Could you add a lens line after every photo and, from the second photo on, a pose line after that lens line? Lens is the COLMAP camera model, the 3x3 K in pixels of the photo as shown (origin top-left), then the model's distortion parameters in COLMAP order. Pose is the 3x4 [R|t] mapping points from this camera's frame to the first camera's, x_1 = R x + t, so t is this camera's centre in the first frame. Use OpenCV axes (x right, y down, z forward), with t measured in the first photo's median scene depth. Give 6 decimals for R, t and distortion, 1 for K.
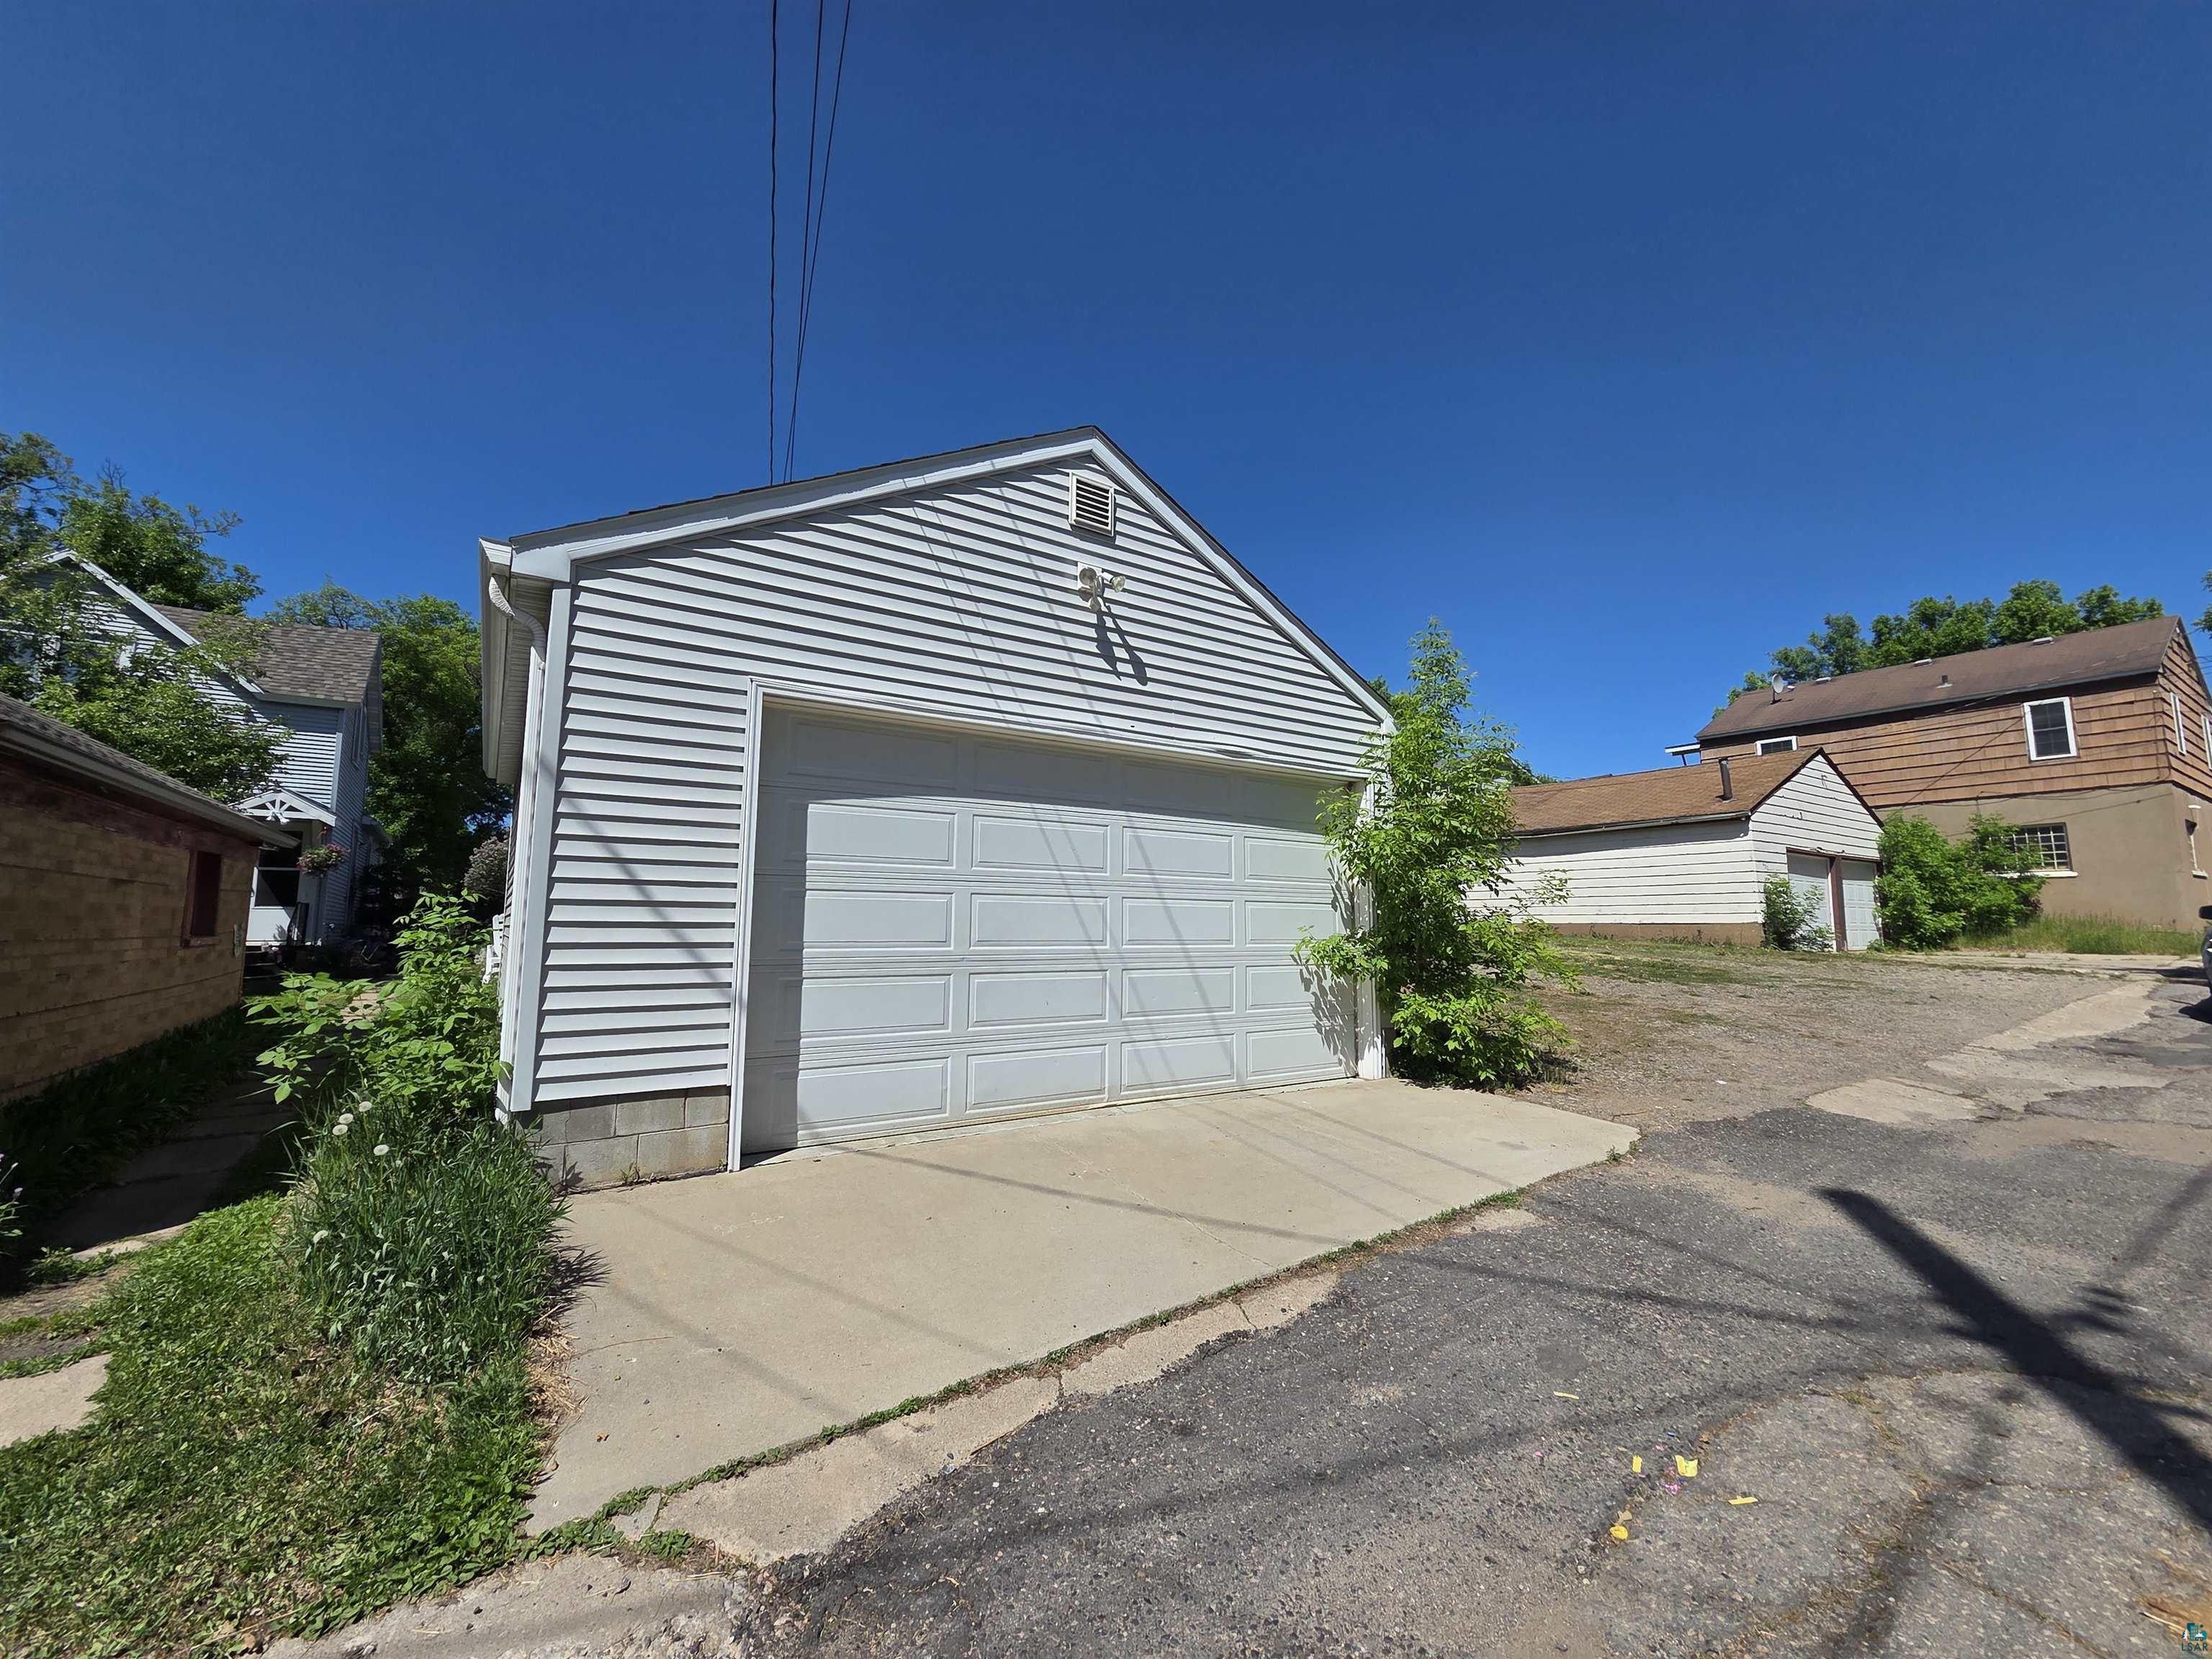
lens RADIAL K [[905.7, 0, 1104.1], [0, 905.7, 824.2], [0, 0, 1]] dist [0.002696, -0.001239]
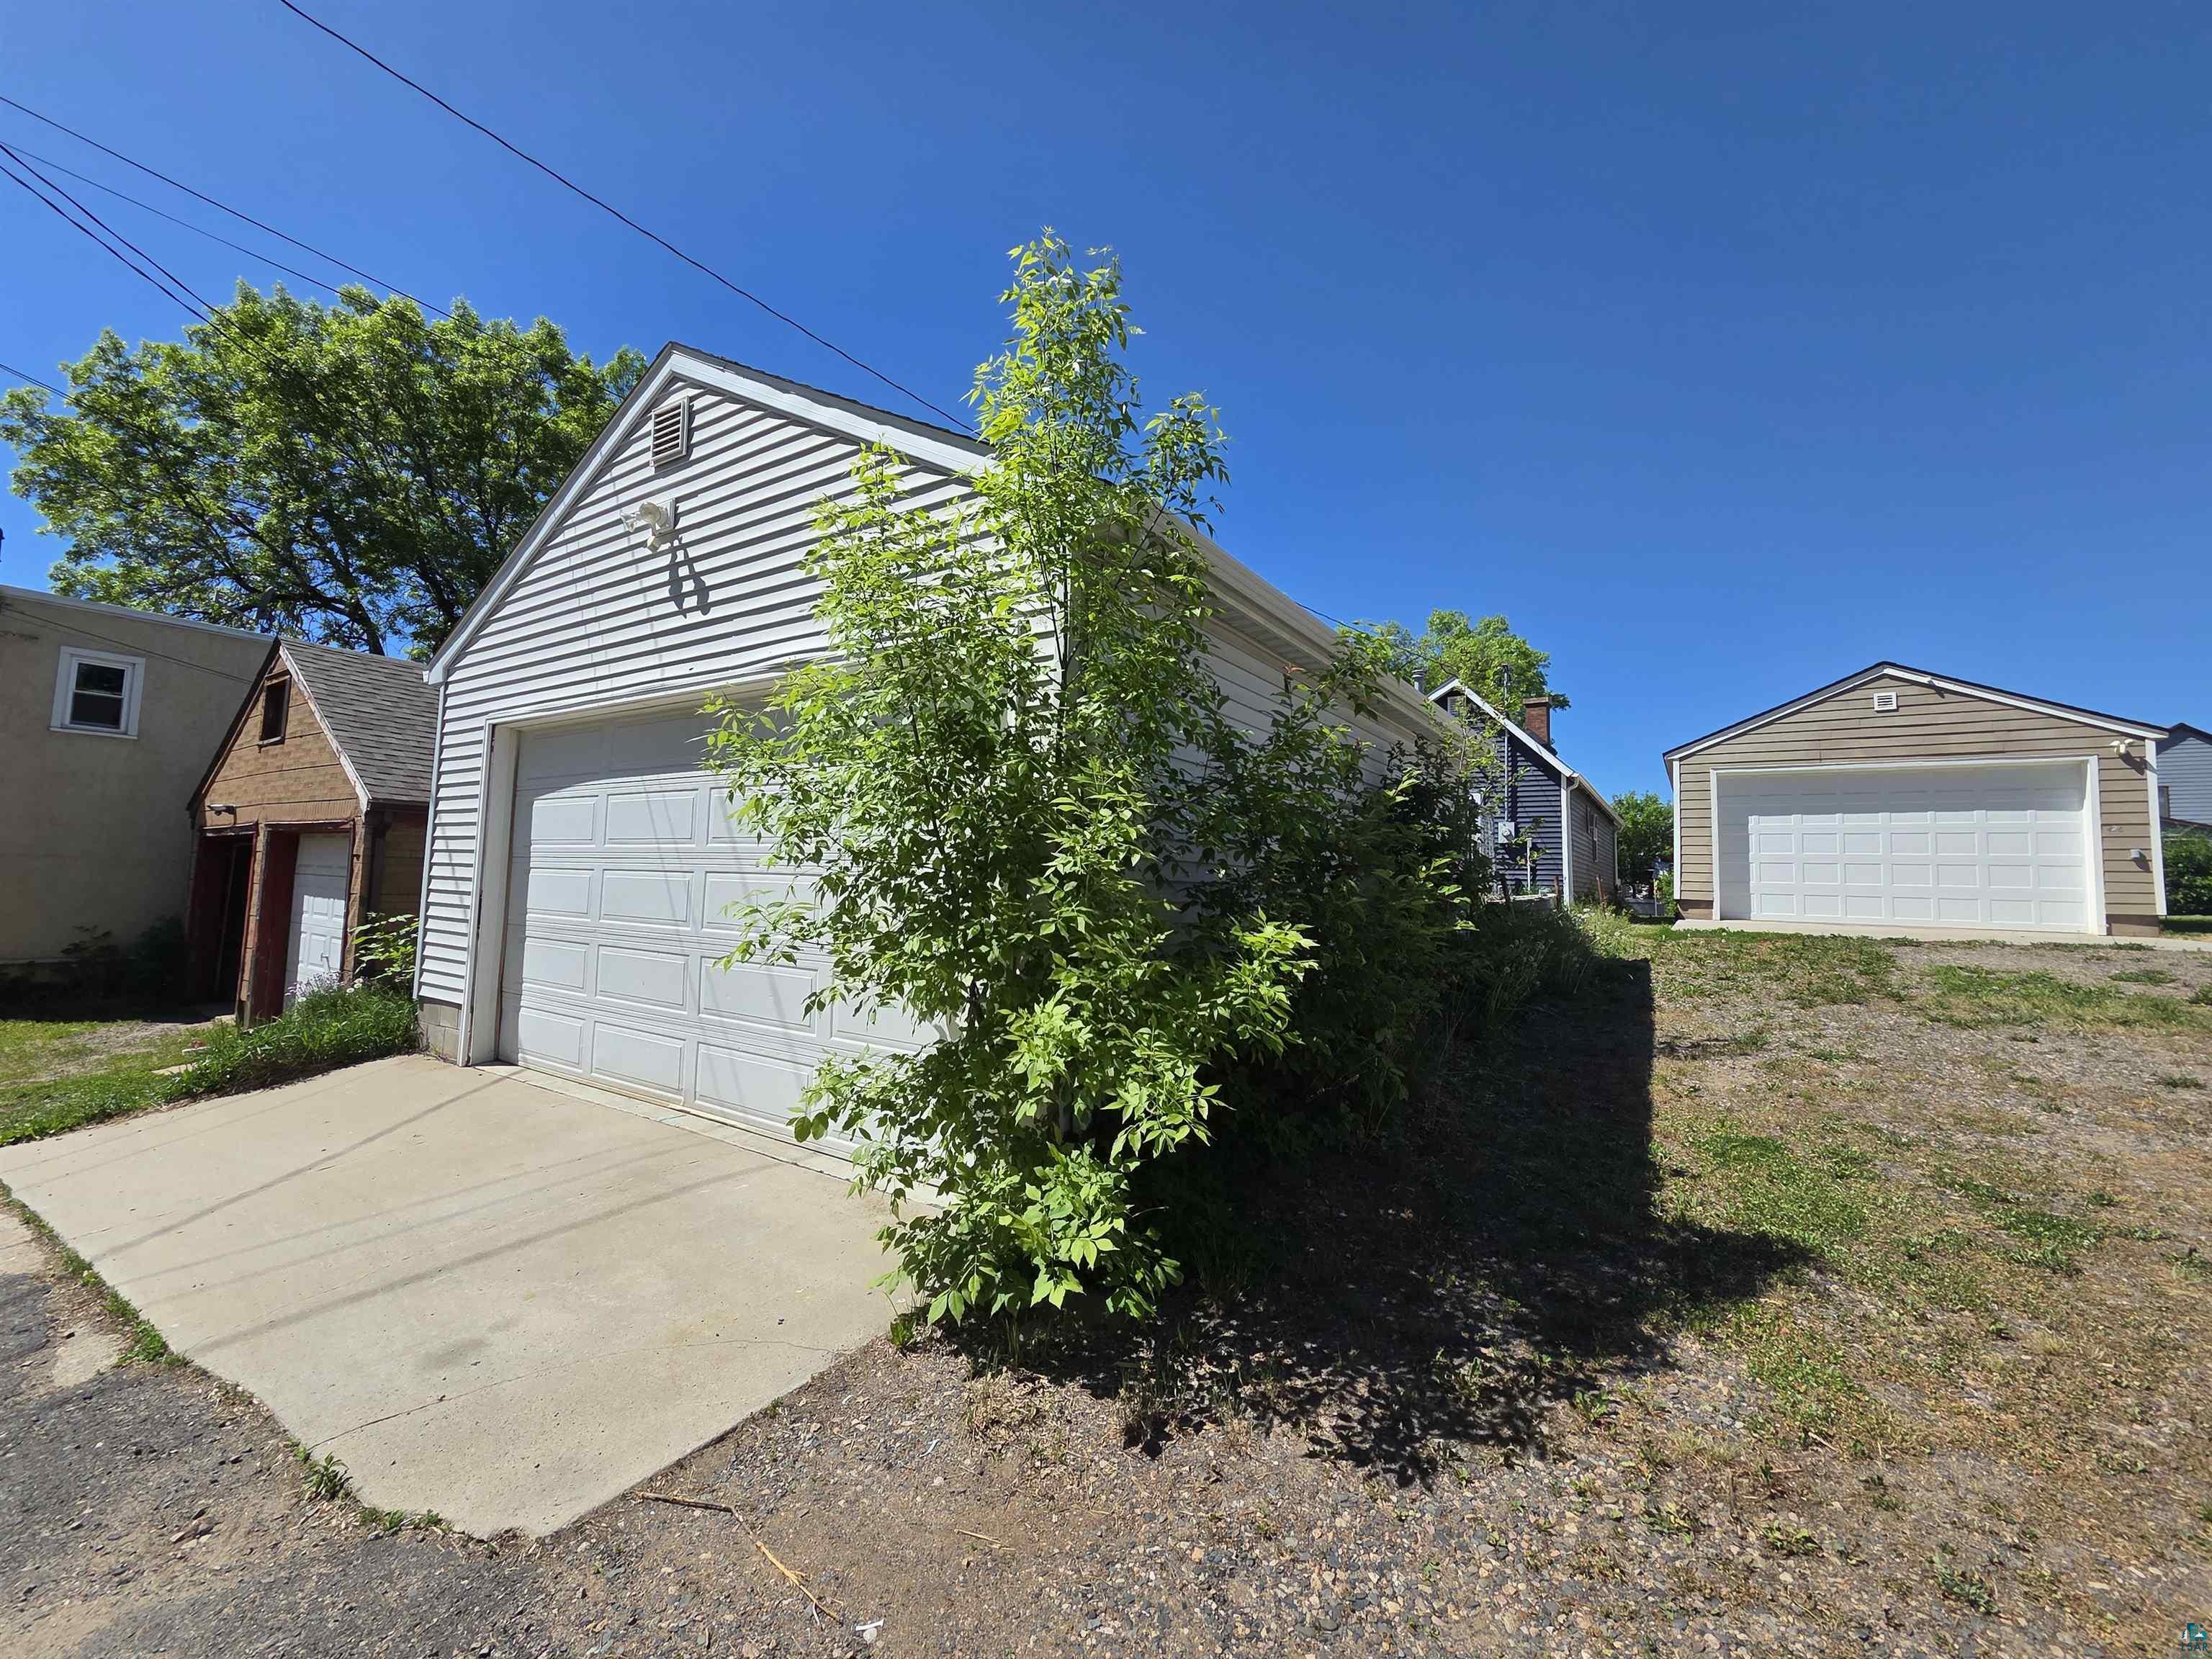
lens RADIAL K [[905.7, 0, 1101.5], [0, 905.7, 829.6], [0, 0, 1]] dist [0.002696, -0.001239]
pose [[0.370790, -0.051106, -0.927309, 0.961726], [0.077074, 0.996734, -0.024113, 0.092187], [0.925513, -0.062531, 0.373518, 1.047183]]
